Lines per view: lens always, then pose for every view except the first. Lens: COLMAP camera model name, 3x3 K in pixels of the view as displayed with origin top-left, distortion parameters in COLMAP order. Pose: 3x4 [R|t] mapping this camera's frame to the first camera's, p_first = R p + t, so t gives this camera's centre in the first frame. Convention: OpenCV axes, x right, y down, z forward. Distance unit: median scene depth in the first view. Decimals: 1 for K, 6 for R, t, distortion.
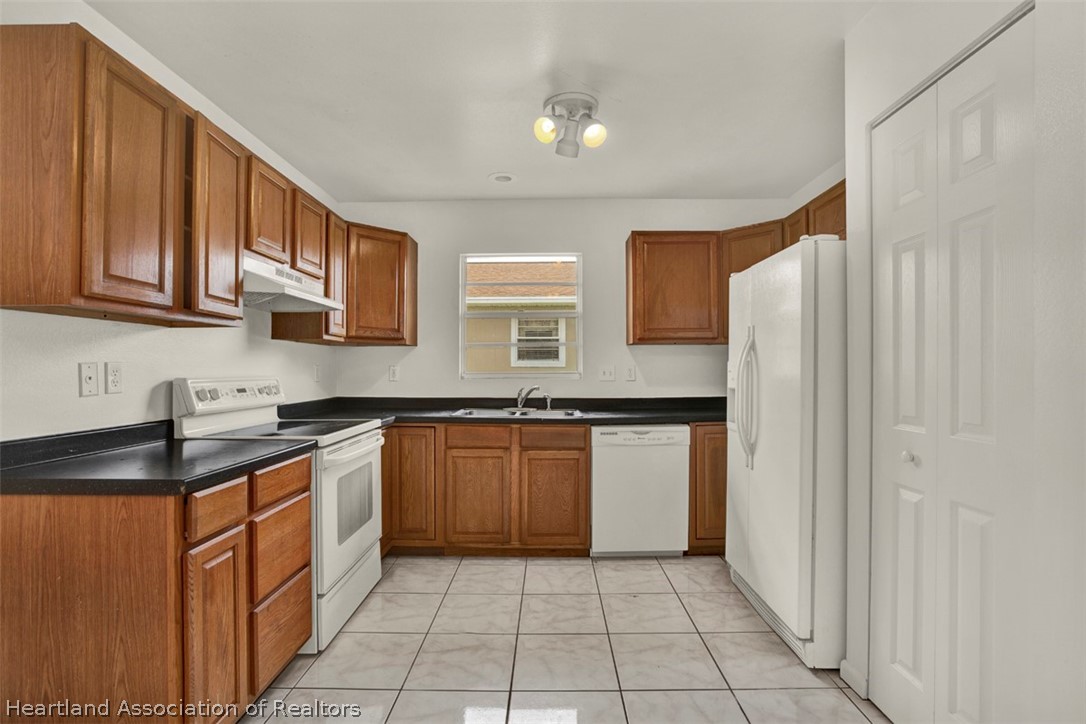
lens RADIAL K [[505.4, 0, 543.0], [0, 505.4, 362.0], [0, 0, 1]] dist [-0.063172, 0.025824]
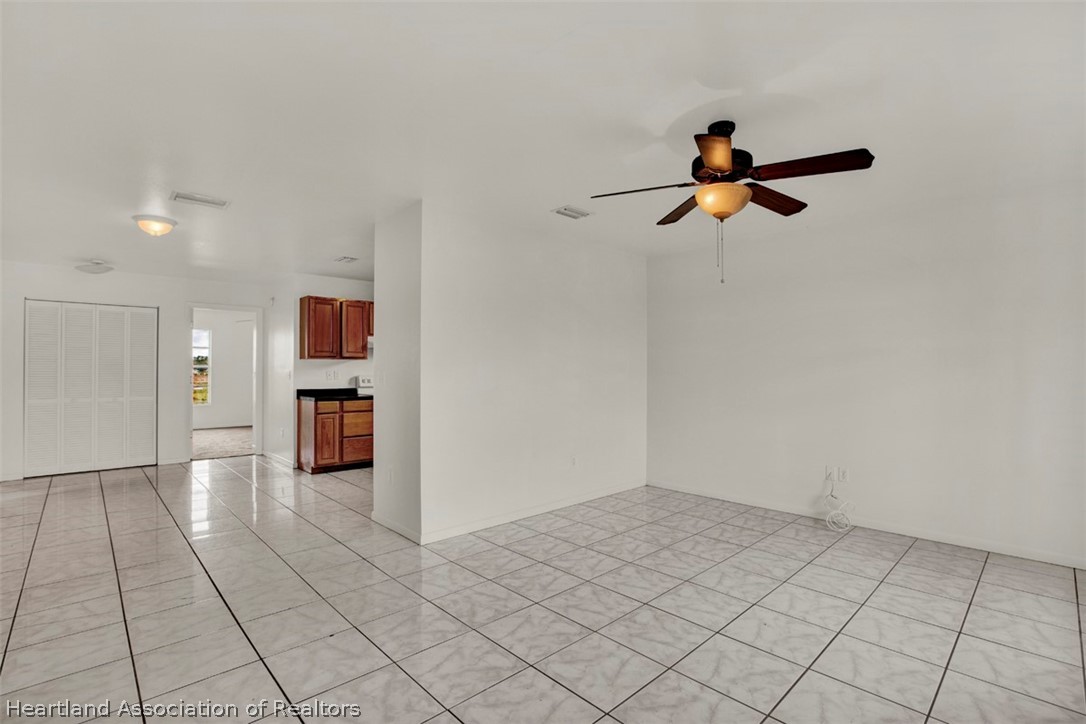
lens RADIAL K [[492.4, 0, 506.5], [0, 492.4, 366.1], [0, 0, 1]] dist [0.000535, 0.000180]
pose [[0.670499, -0.001826, -0.741908, 1.716276], [0.004426, 0.999989, 0.001538, -0.021837], [0.741897, -0.004315, 0.670500, -0.322751]]
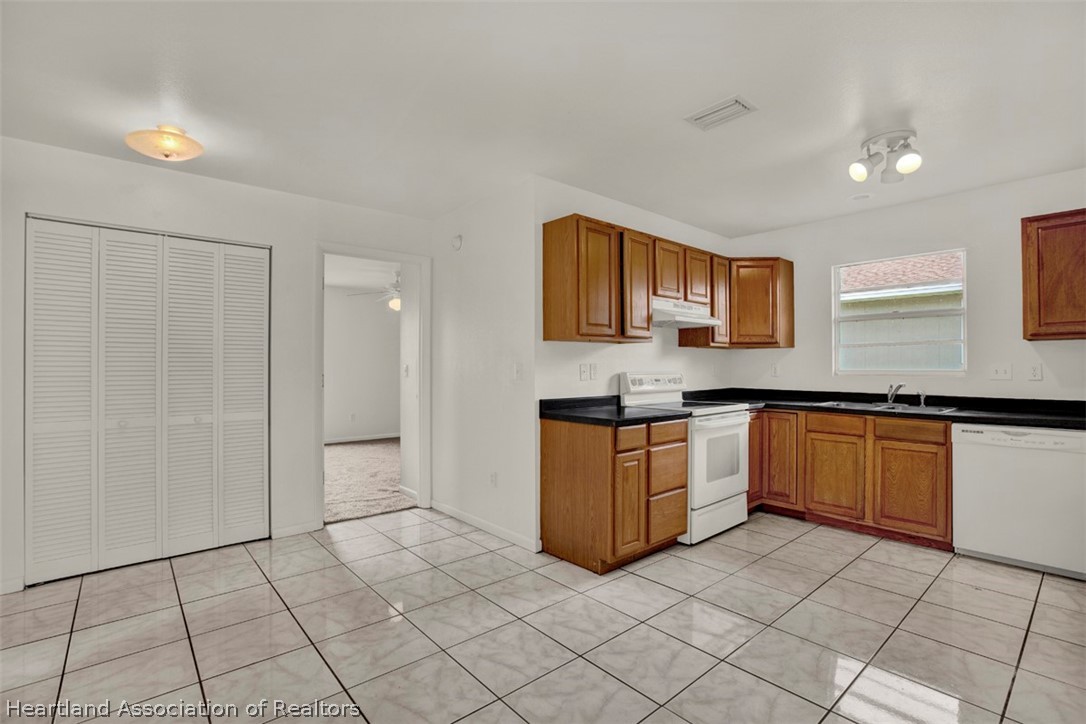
lens RADIAL K [[494.9, 0, 544.0], [0, 494.9, 389.0], [0, 0, 1]] dist [-0.000571, -0.000195]
pose [[0.661211, 0.036122, -0.749330, 0.306421], [0.010856, 0.998275, 0.057702, -0.009250], [0.750121, -0.046288, 0.659678, -0.292439]]
